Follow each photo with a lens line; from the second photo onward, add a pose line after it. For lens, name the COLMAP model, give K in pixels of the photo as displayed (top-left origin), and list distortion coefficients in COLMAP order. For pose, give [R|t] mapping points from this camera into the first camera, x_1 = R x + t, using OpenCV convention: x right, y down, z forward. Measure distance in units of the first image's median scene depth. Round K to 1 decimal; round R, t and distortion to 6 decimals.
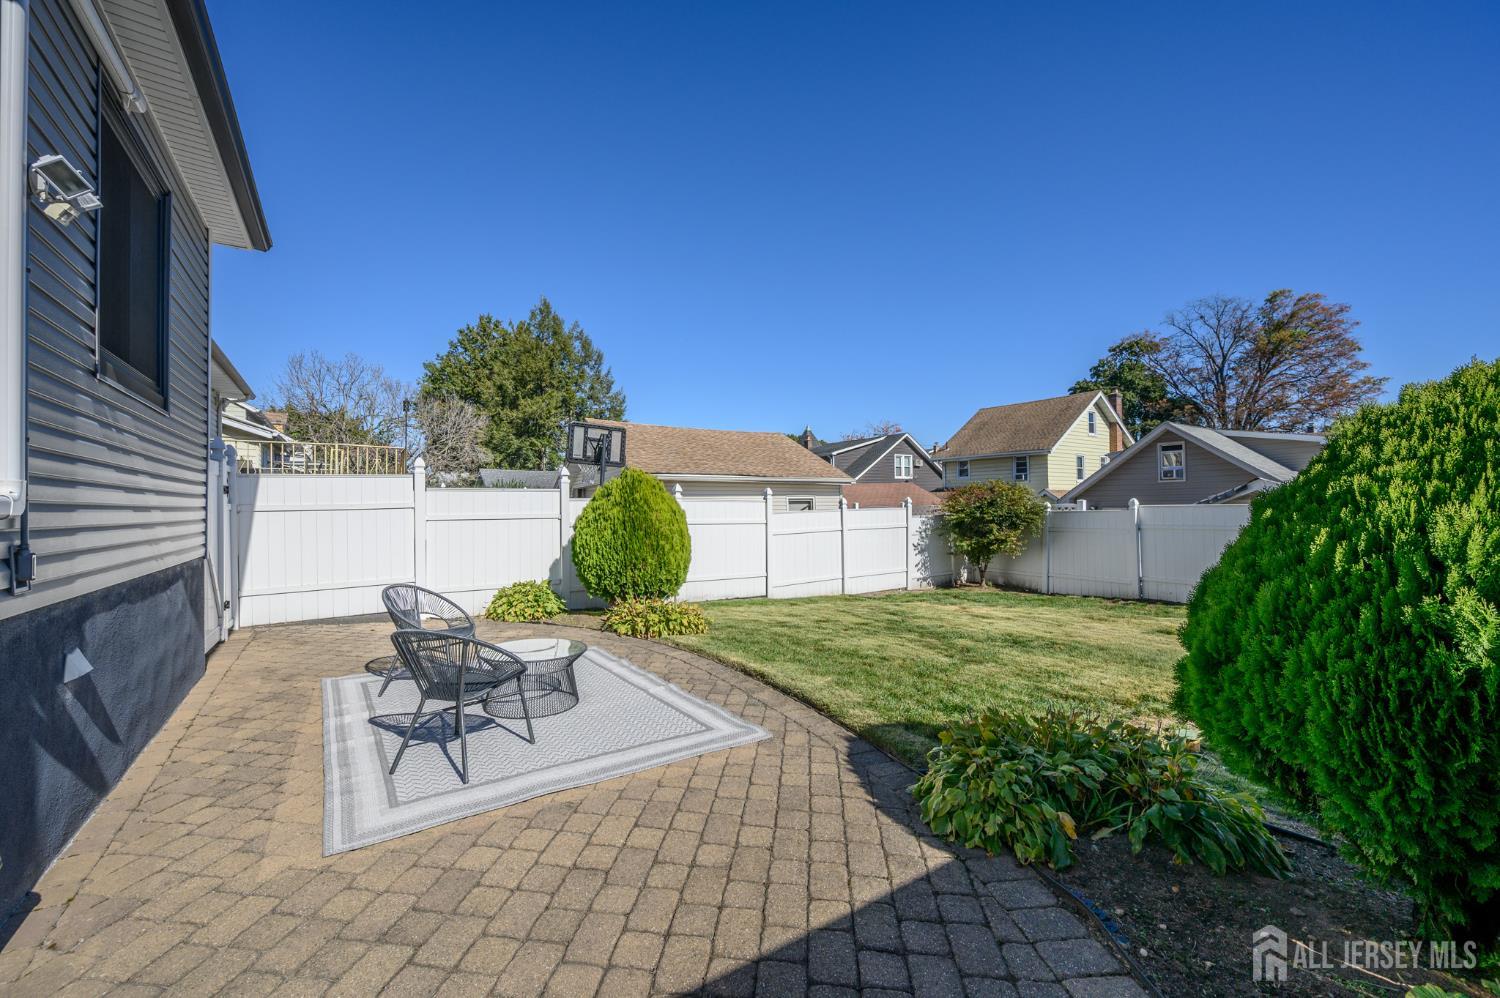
lens RADIAL K [[589.0, 0, 752.2], [0, 589.0, 502.5], [0, 0, 1]] dist [-0.001036, -0.000441]
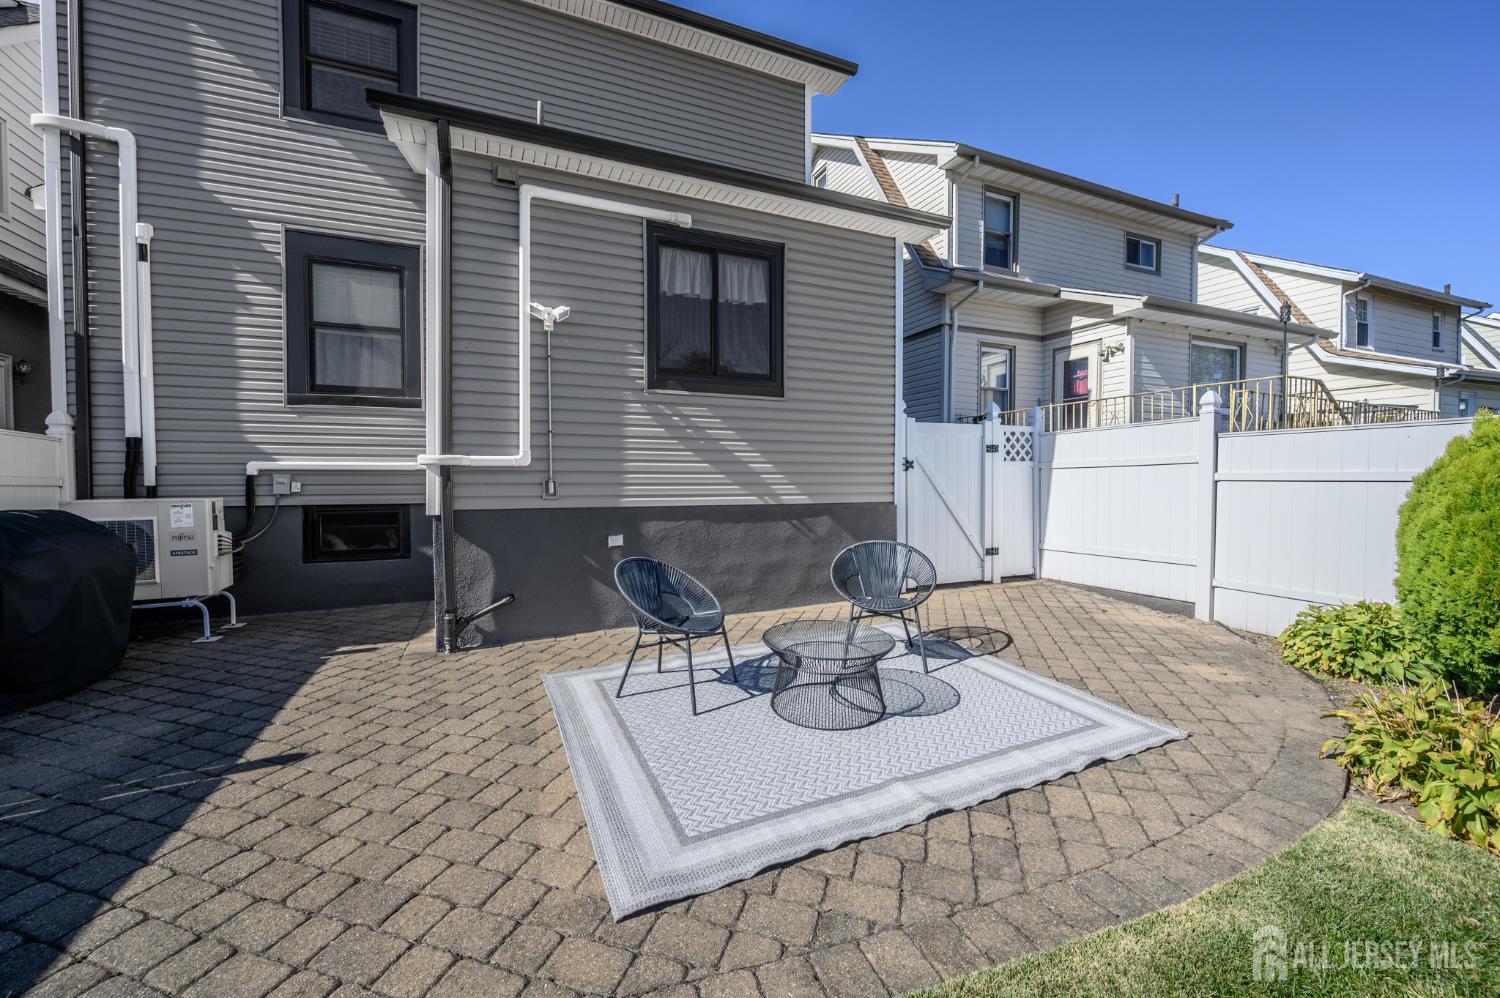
lens RADIAL K [[589.0, 0, 746.6], [0, 589.0, 494.2], [0, 0, 1]] dist [-0.001036, -0.000441]
pose [[-0.197467, 0.034979, -0.979685, 0.486752], [0.010753, 0.999380, 0.033515, 0.038090], [0.980251, -0.003917, -0.197721, 1.248019]]
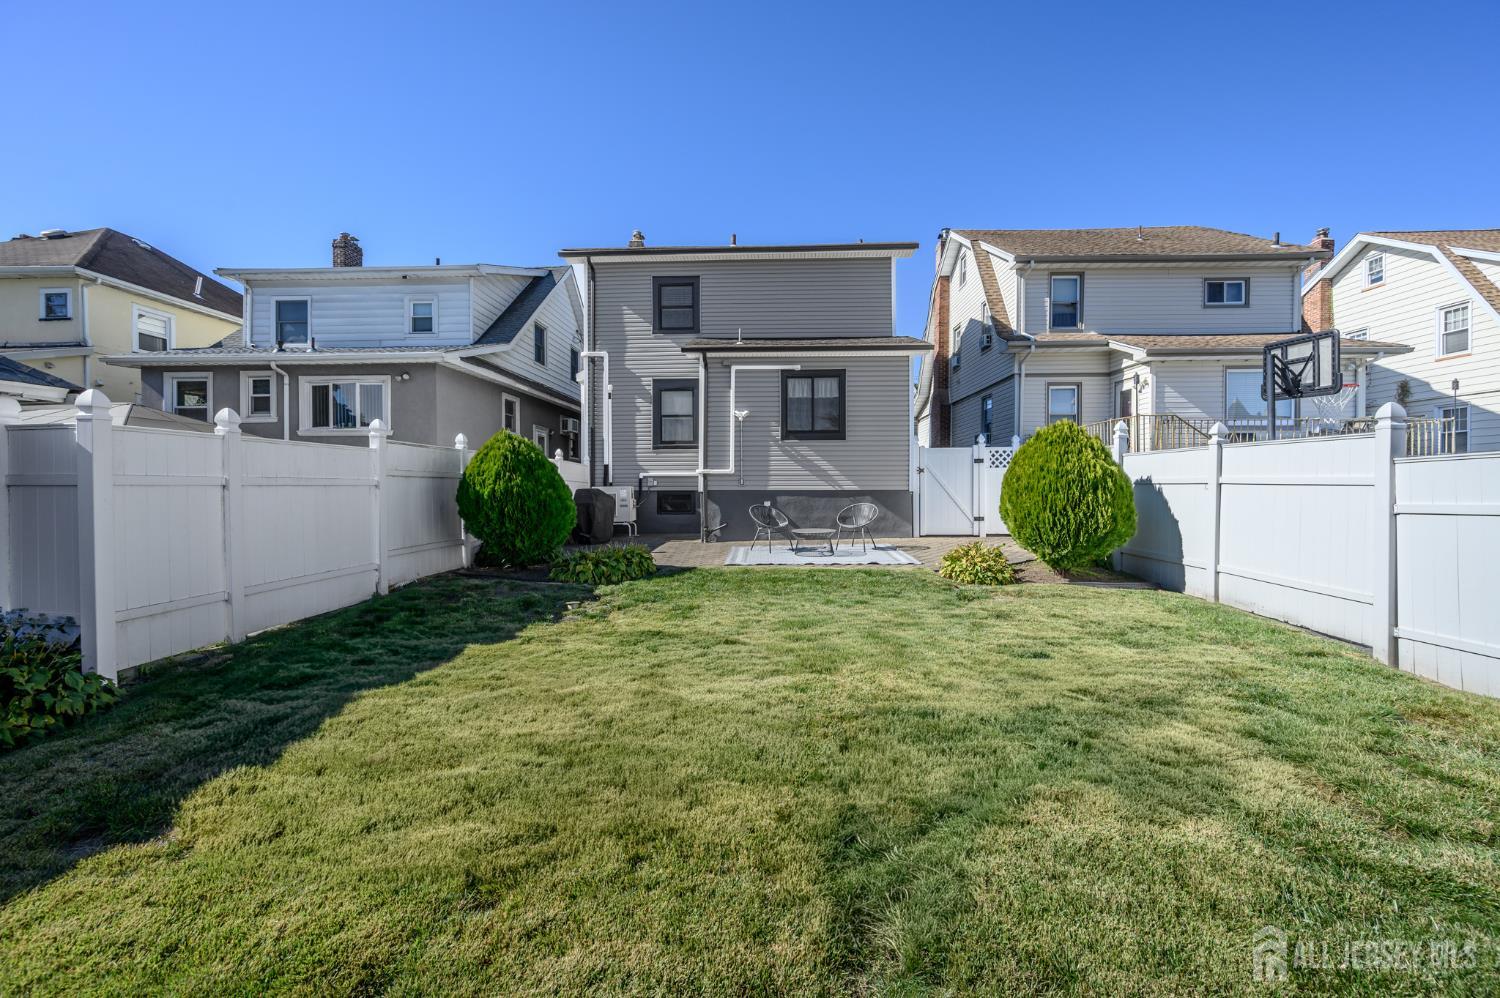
lens RADIAL K [[589.0, 0, 750.5], [0, 589.0, 492.5], [0, 0, 1]] dist [-0.001036, -0.000441]
pose [[-0.600540, 0.018004, -0.799392, 1.917824], [0.014344, 0.999828, 0.011742, 0.085129], [0.799466, -0.004415, -0.600695, 2.600221]]
